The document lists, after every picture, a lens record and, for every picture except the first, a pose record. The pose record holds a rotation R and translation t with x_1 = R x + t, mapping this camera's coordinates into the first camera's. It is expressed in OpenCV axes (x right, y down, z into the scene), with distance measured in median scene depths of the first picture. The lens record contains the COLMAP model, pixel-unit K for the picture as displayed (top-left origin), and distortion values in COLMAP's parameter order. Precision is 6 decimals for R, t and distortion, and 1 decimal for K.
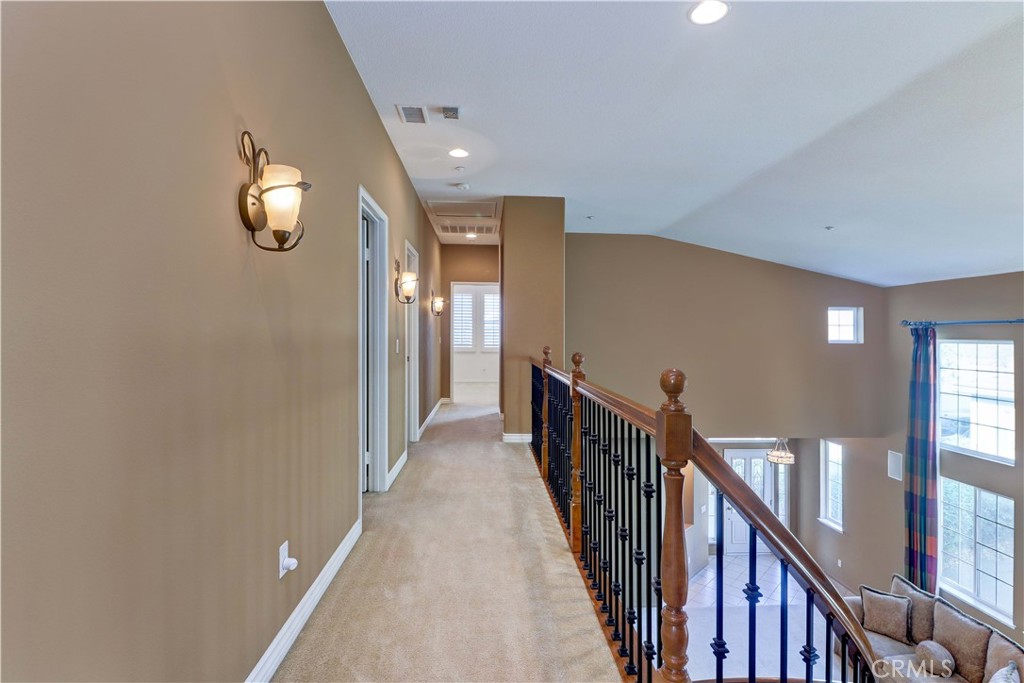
lens RADIAL K [[512.3, 0, 516.8], [0, 512.3, 339.2], [0, 0, 1]] dist [0.016377, -0.000259]
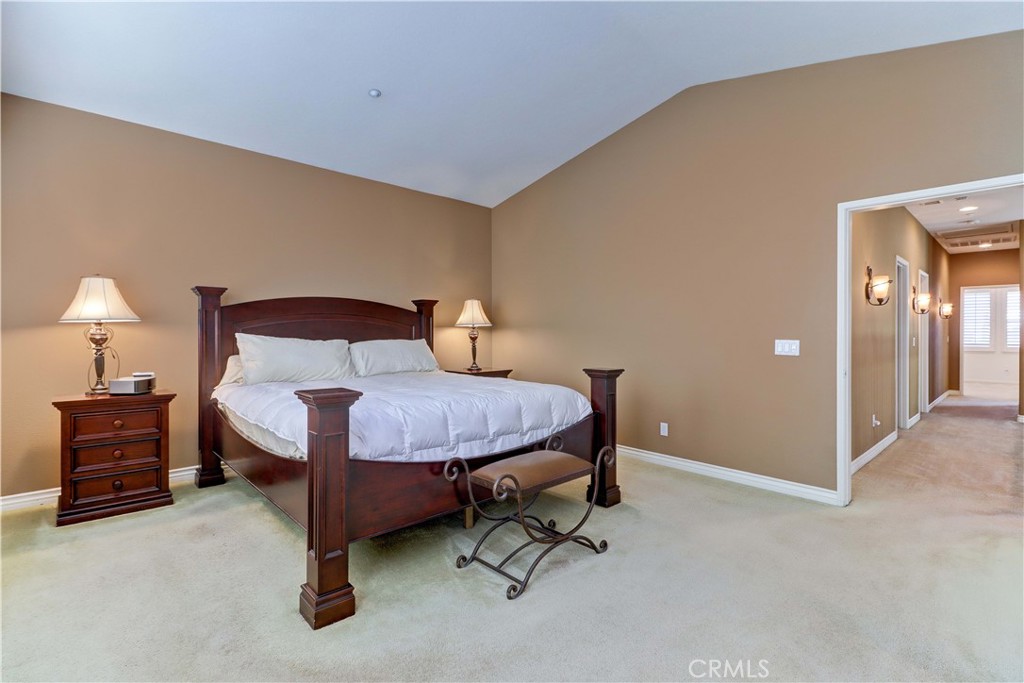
lens RADIAL K [[474.6, 0, 519.8], [0, 474.6, 341.4], [0, 0, 1]] dist [0.014145, -0.008573]
pose [[0.642147, 0.002661, -0.766577, 0.072509], [-0.000441, 0.999995, 0.003101, 0.005293], [0.766581, -0.001653, 0.642145, -0.564929]]
